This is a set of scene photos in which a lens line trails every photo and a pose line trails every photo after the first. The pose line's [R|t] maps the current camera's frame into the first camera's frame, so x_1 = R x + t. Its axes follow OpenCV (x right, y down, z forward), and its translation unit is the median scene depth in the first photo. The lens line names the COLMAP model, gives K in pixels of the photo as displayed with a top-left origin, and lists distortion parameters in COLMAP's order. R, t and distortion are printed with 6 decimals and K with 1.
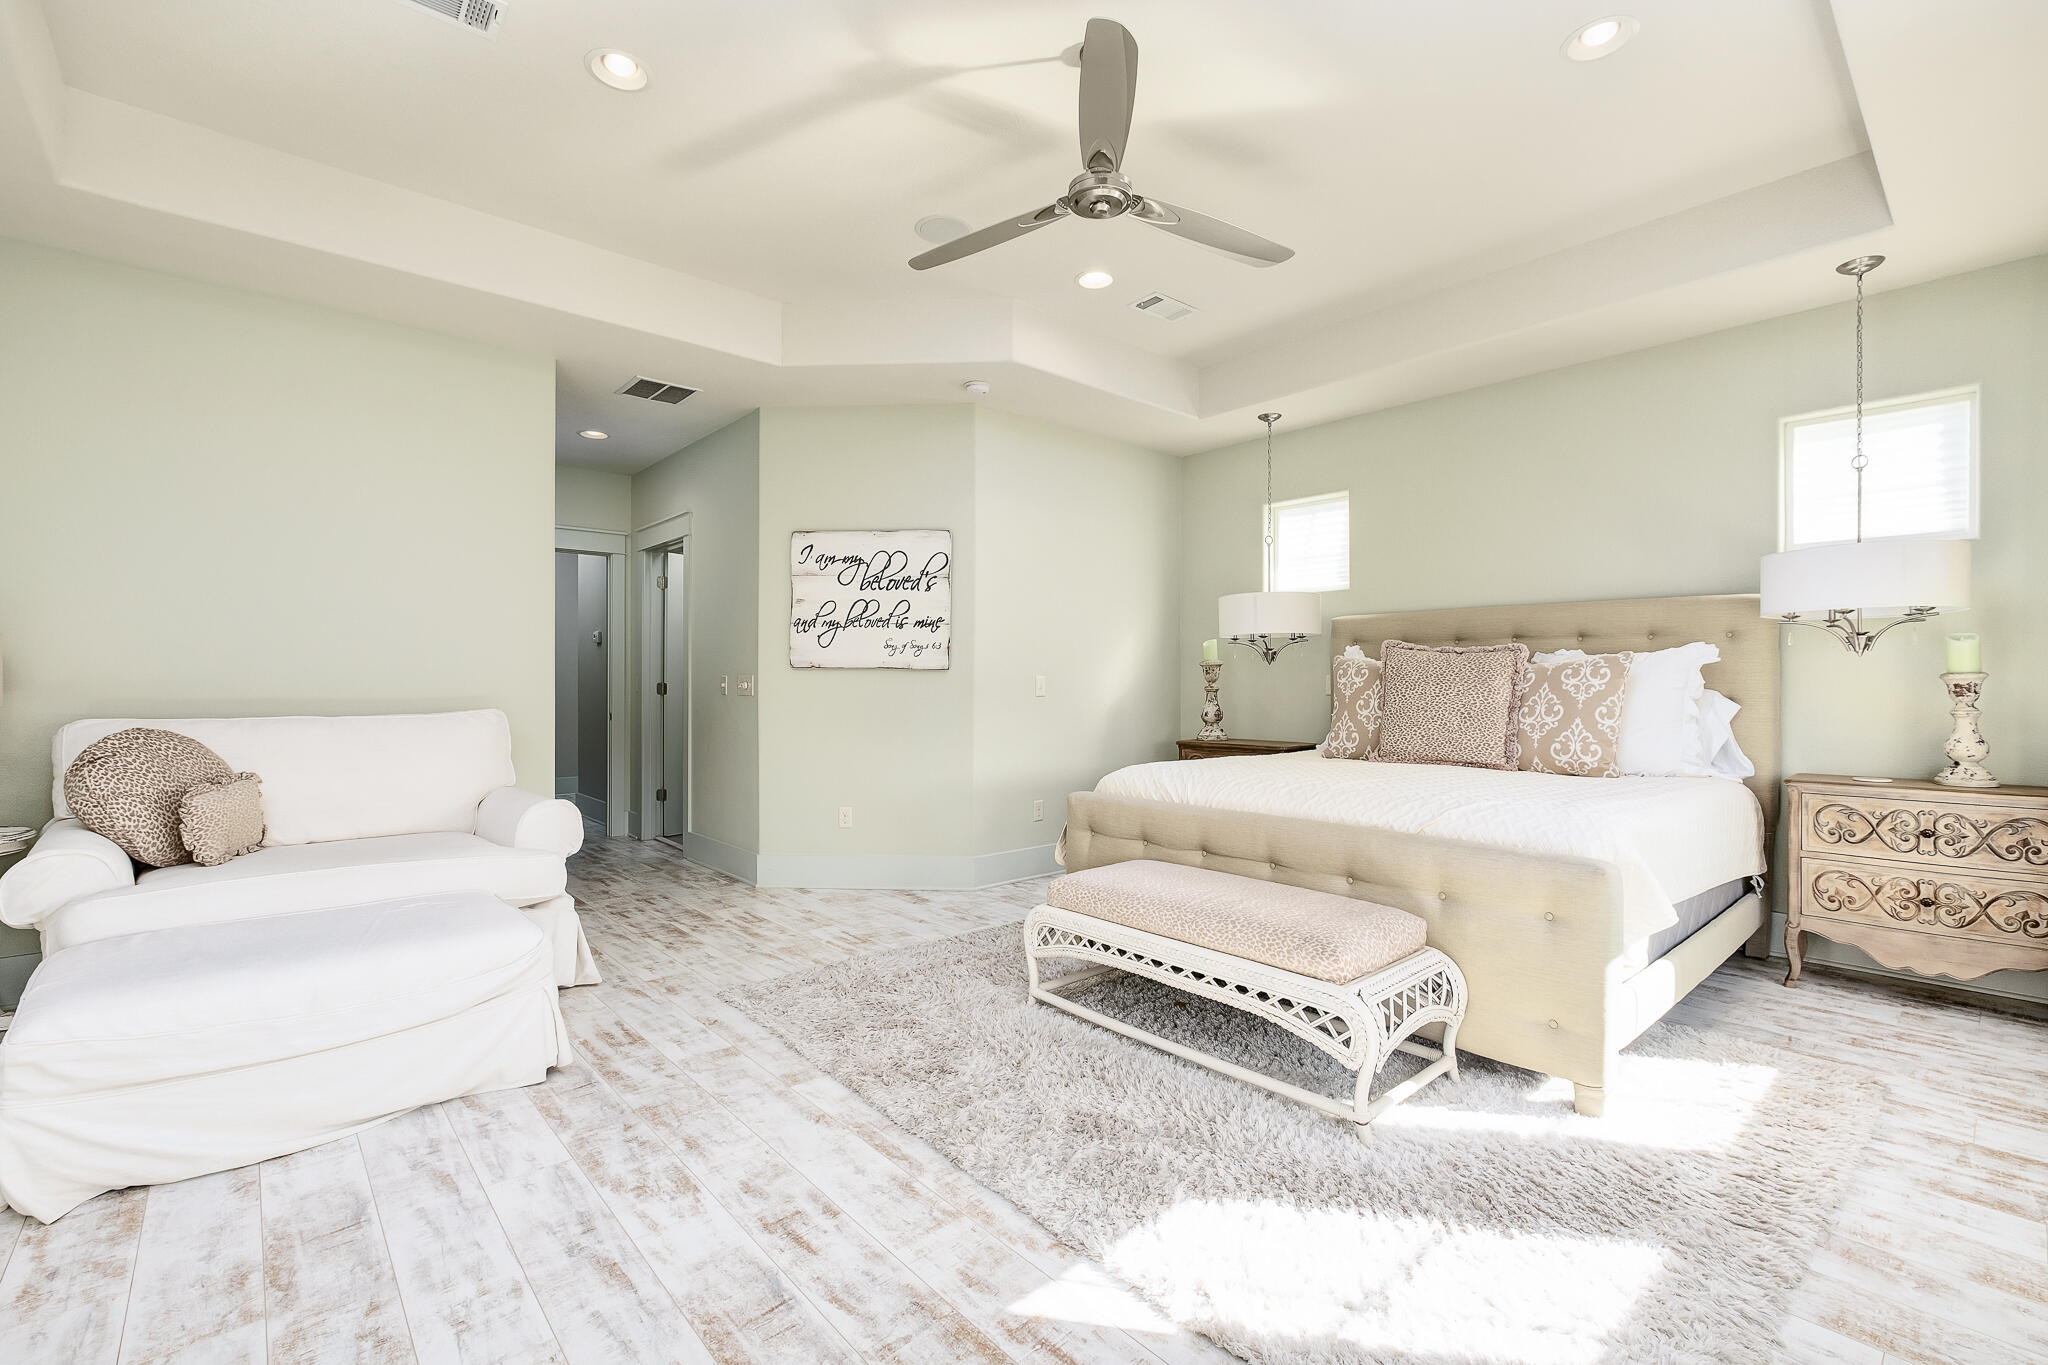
lens RADIAL K [[887.5, 0, 1014.4], [0, 887.5, 684.2], [0, 0, 1]] dist [-0.001073, -0.000119]
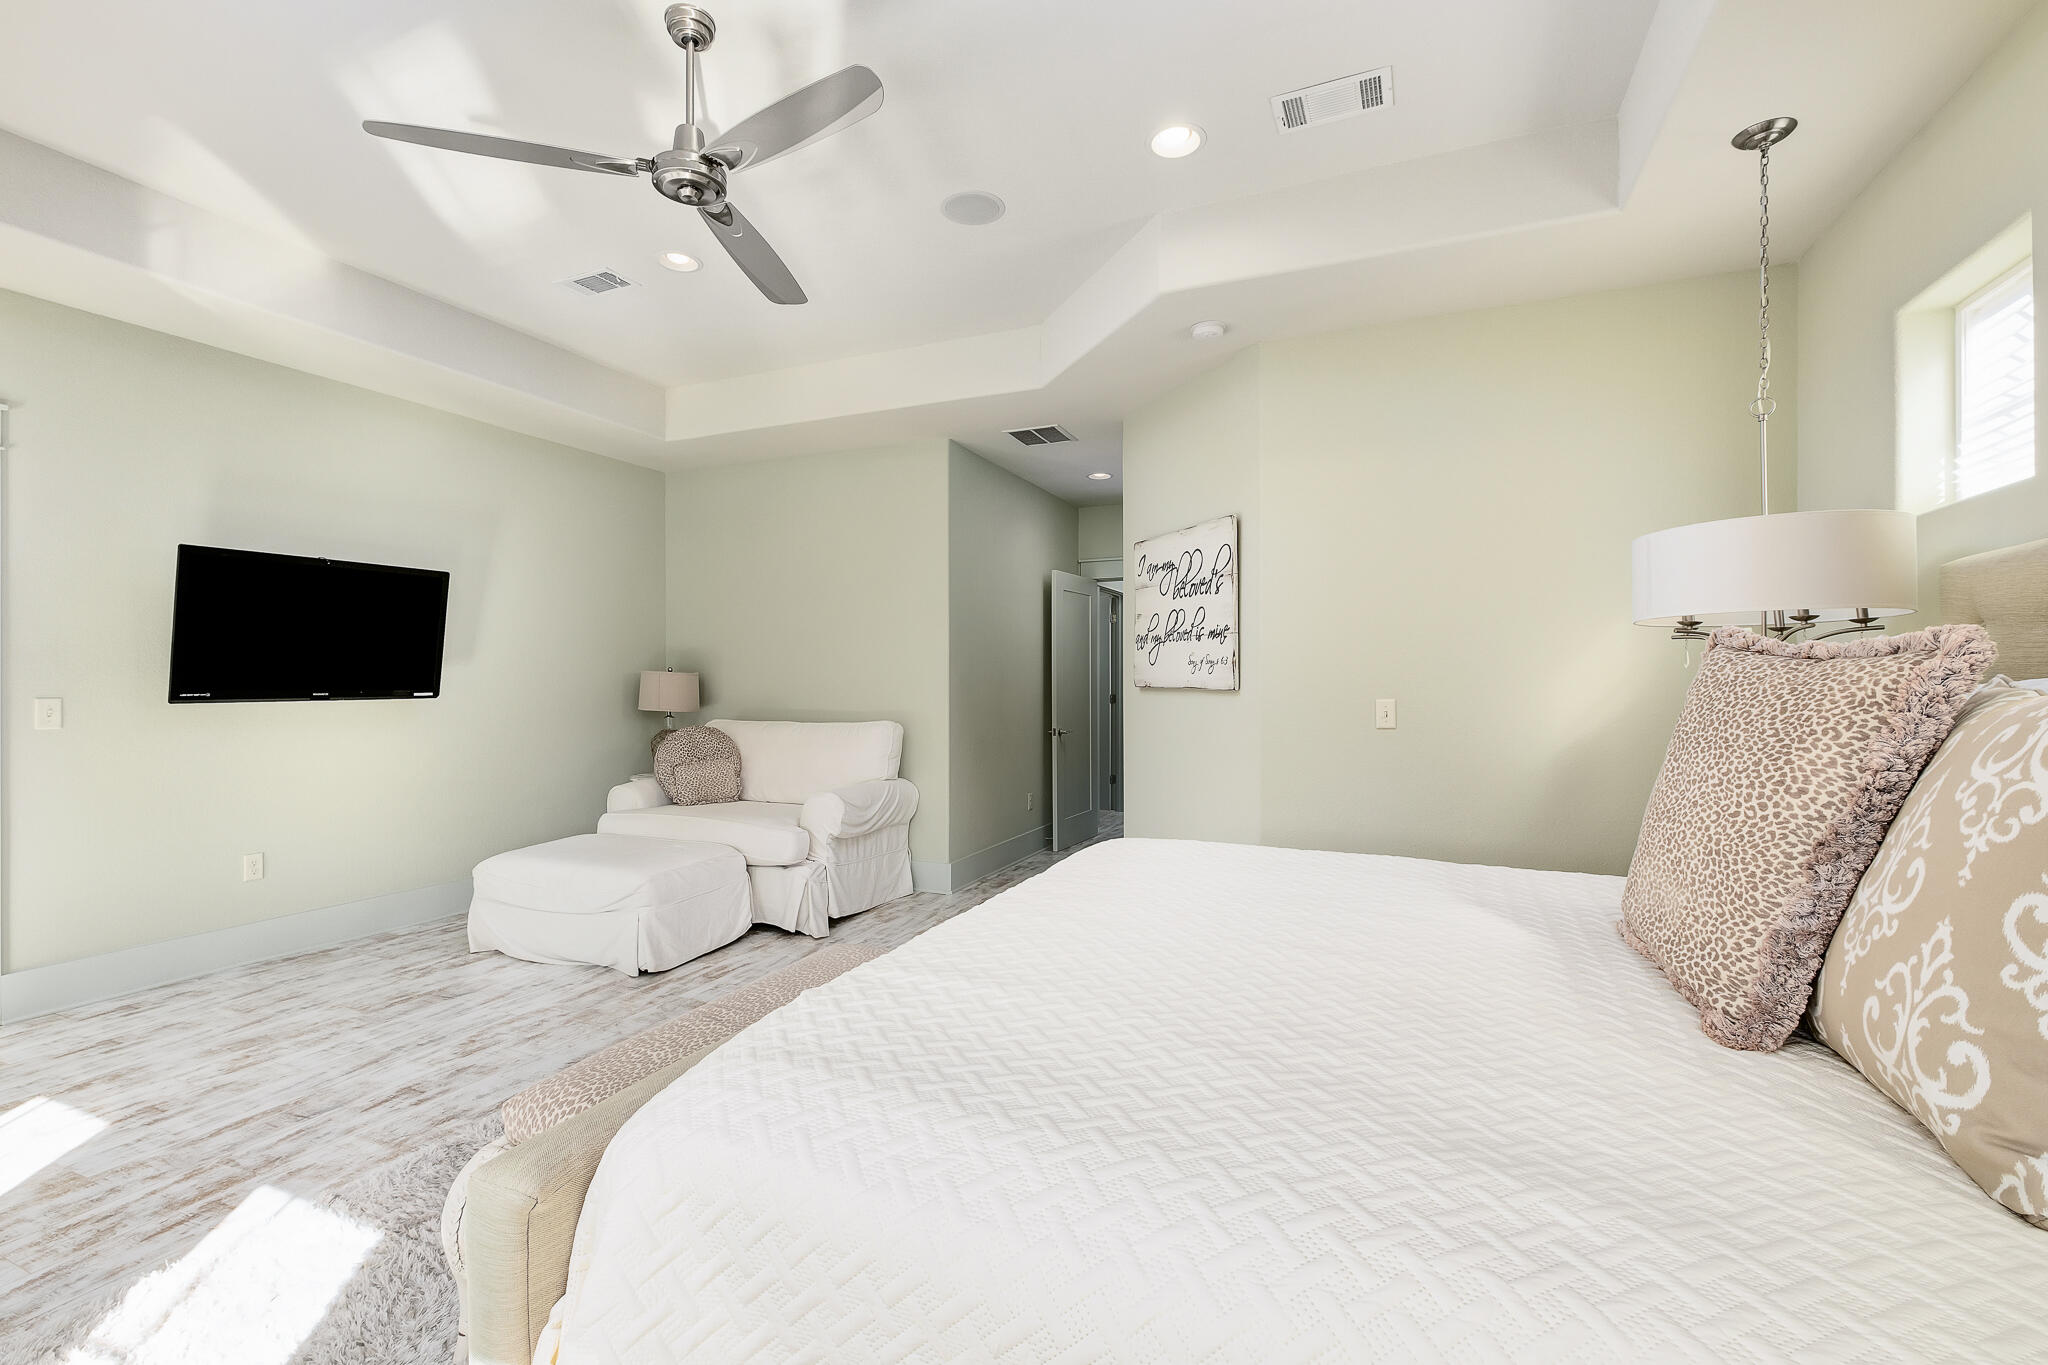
lens RADIAL K [[887.5, 0, 1014.4], [0, 887.5, 684.2], [0, 0, 1]] dist [-0.001073, -0.000119]
pose [[0.428308, 0.000720, -0.903633, 0.624877], [-0.000428, 1.000000, 0.000594, -0.024970], [0.903633, 0.000132, 0.428308, 0.541011]]
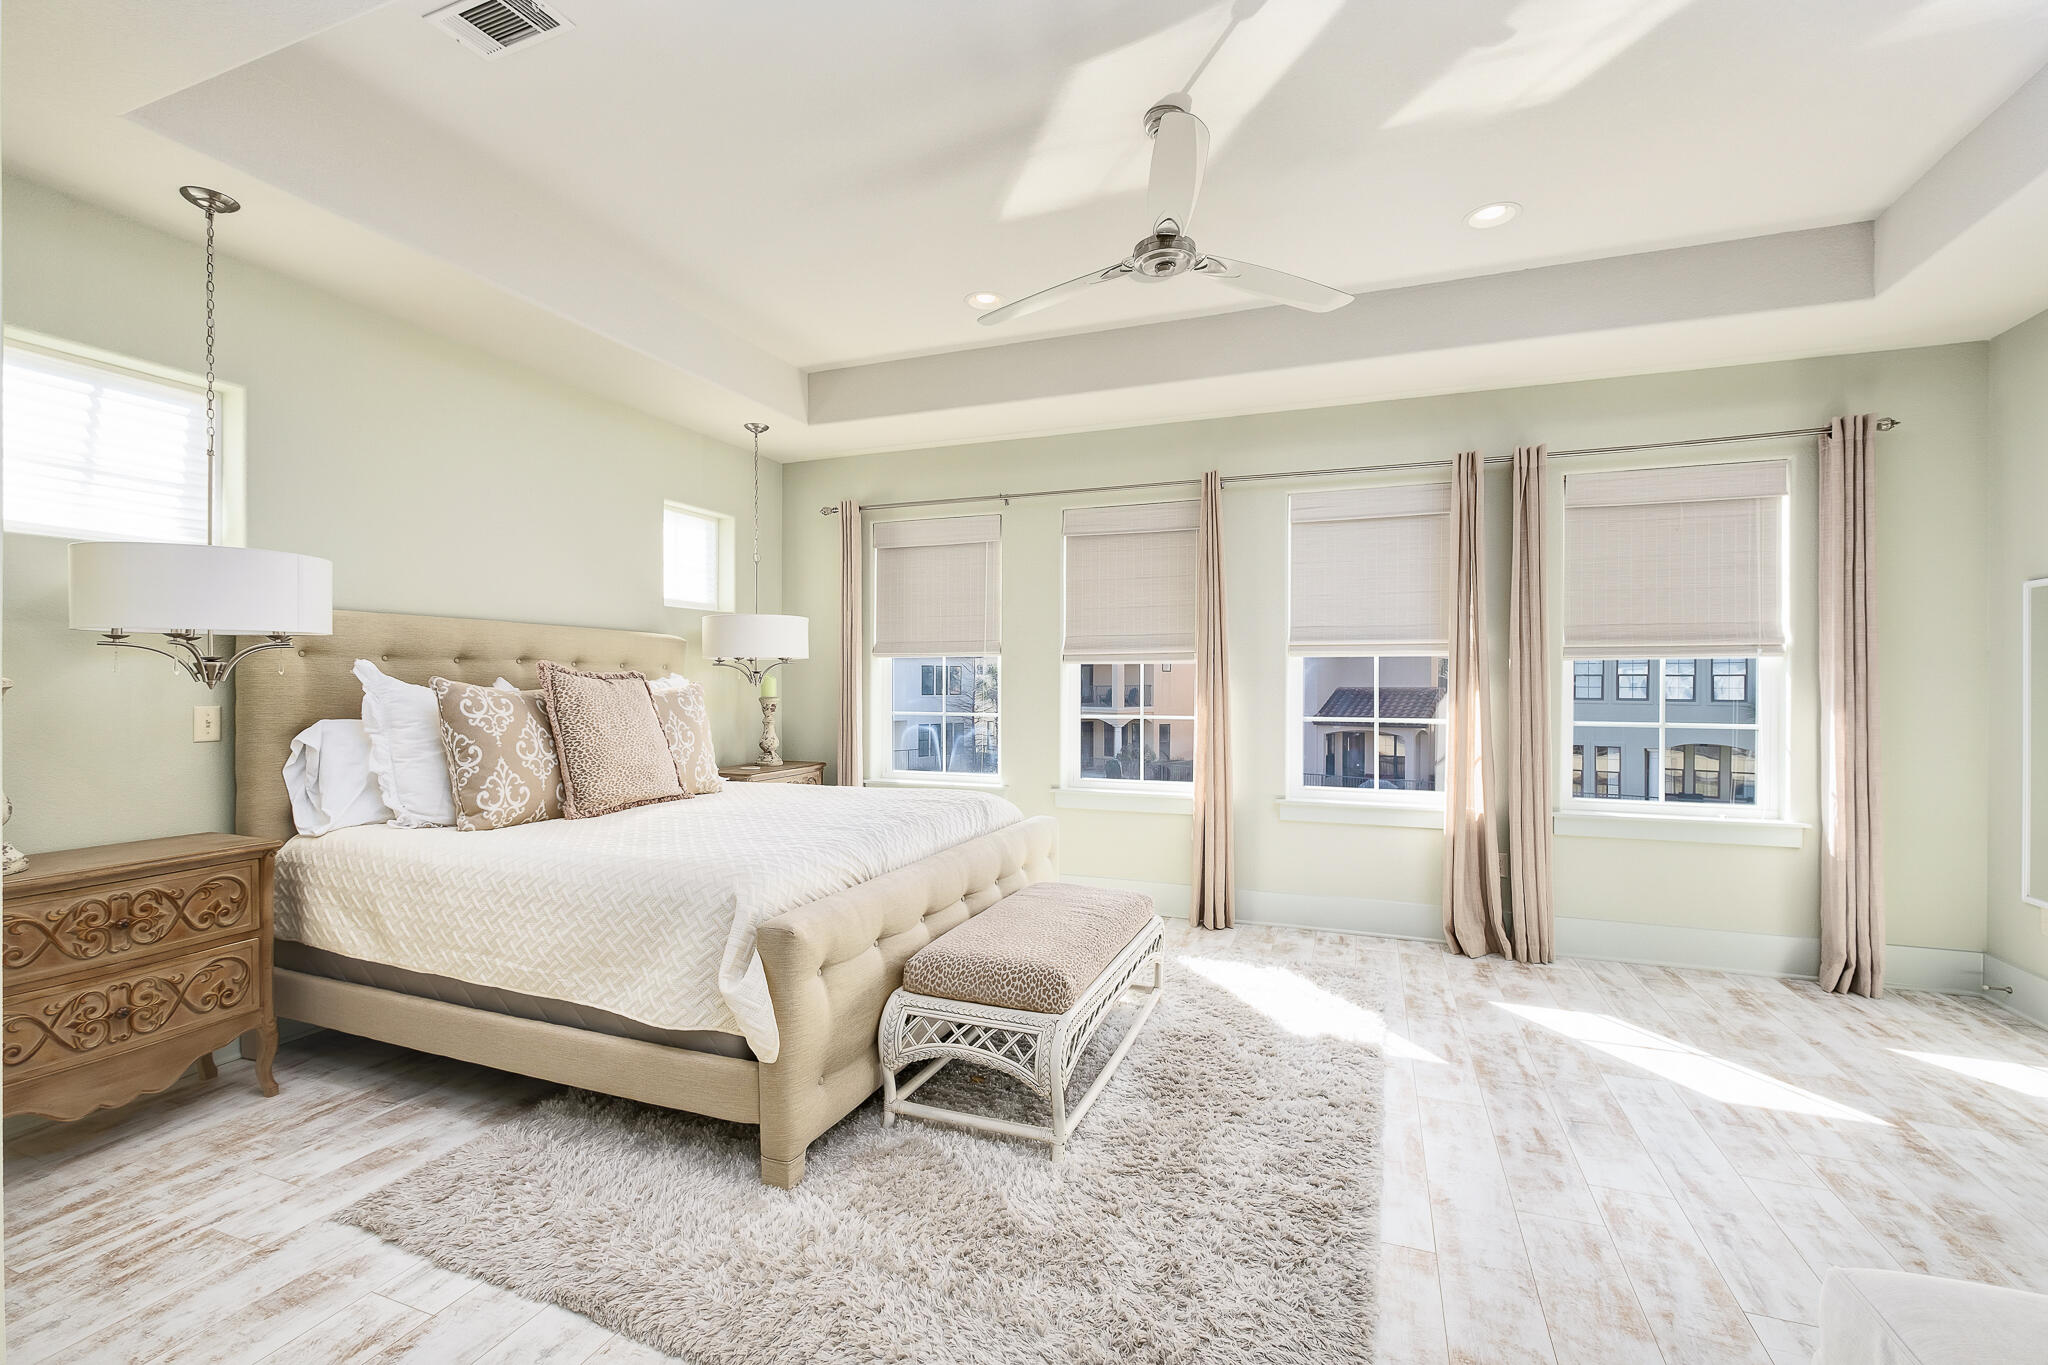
lens RADIAL K [[897.4, 0, 1024.0], [0, 897.4, 682.5], [0, 0, 1]] dist [-0.000121, 0.000130]
pose [[-0.470315, -0.003302, 0.882493, -0.448242], [-0.001728, 0.999995, 0.002820, -0.032576], [-0.882497, -0.000198, -0.470318, 0.970201]]
